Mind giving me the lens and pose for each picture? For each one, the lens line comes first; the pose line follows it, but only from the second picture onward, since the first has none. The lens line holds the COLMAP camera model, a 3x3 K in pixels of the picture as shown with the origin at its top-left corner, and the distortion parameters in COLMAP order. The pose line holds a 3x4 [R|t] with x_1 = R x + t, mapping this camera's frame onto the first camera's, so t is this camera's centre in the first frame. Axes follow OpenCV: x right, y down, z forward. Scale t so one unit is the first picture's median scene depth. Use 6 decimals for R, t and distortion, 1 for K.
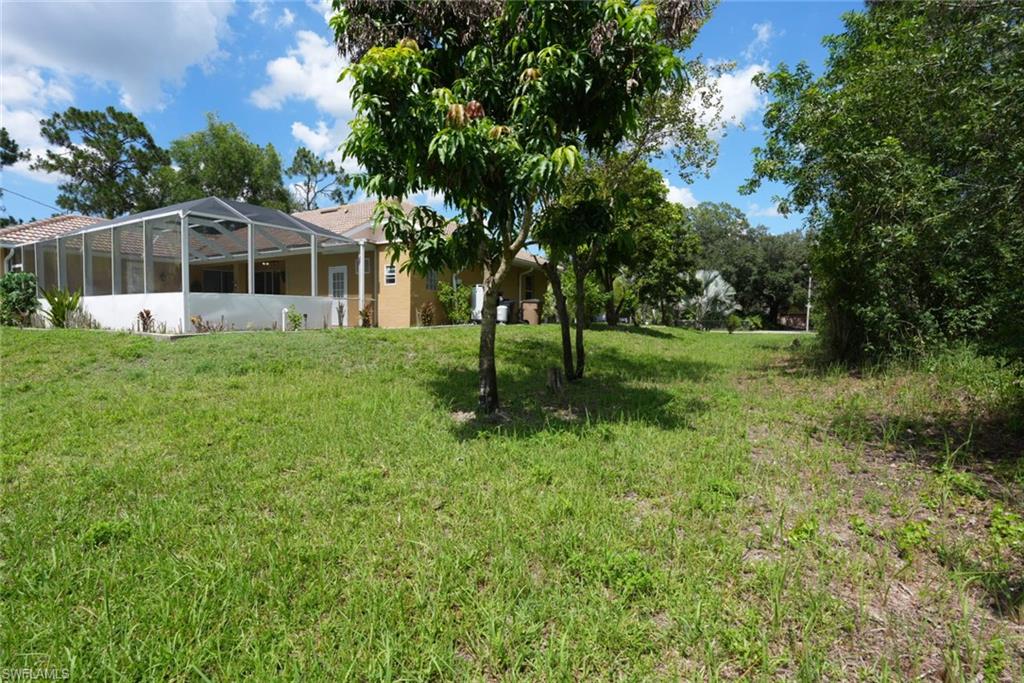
lens RADIAL K [[465.5, 0, 512.0], [0, 465.5, 341.5], [0, 0, 1]] dist [-0.074260, 0.025958]
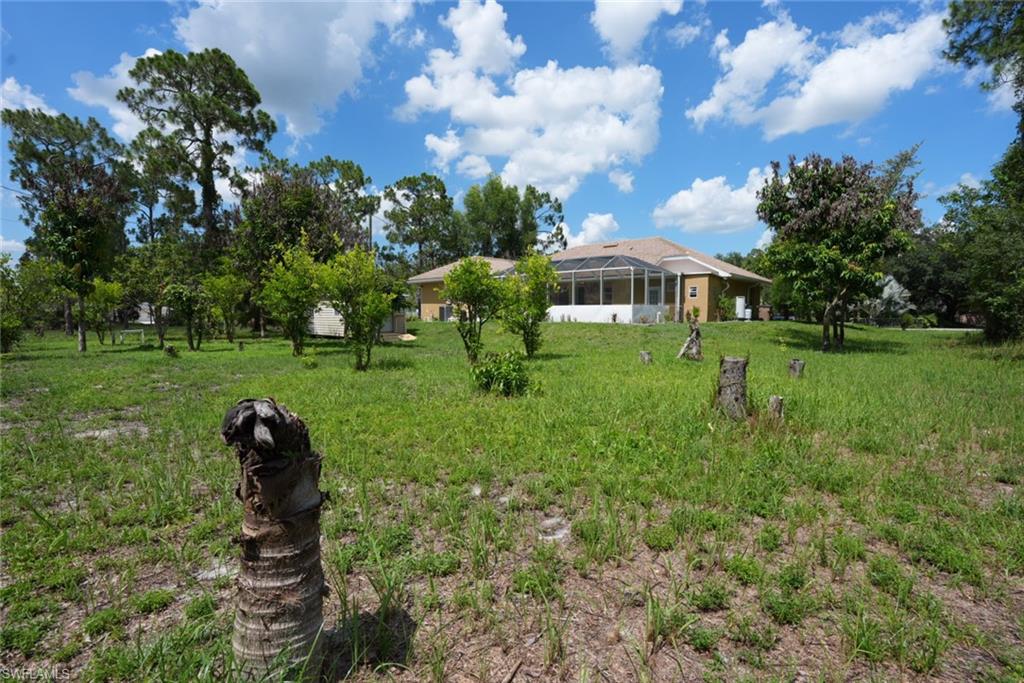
lens RADIAL K [[465.5, 0, 512.0], [0, 465.5, 341.5], [0, 0, 1]] dist [-0.074260, 0.025958]
pose [[0.966126, 0.012059, -0.257789, -0.153663], [-0.010783, 0.999922, 0.006363, 0.012269], [0.257846, -0.003368, 0.966180, -0.276747]]
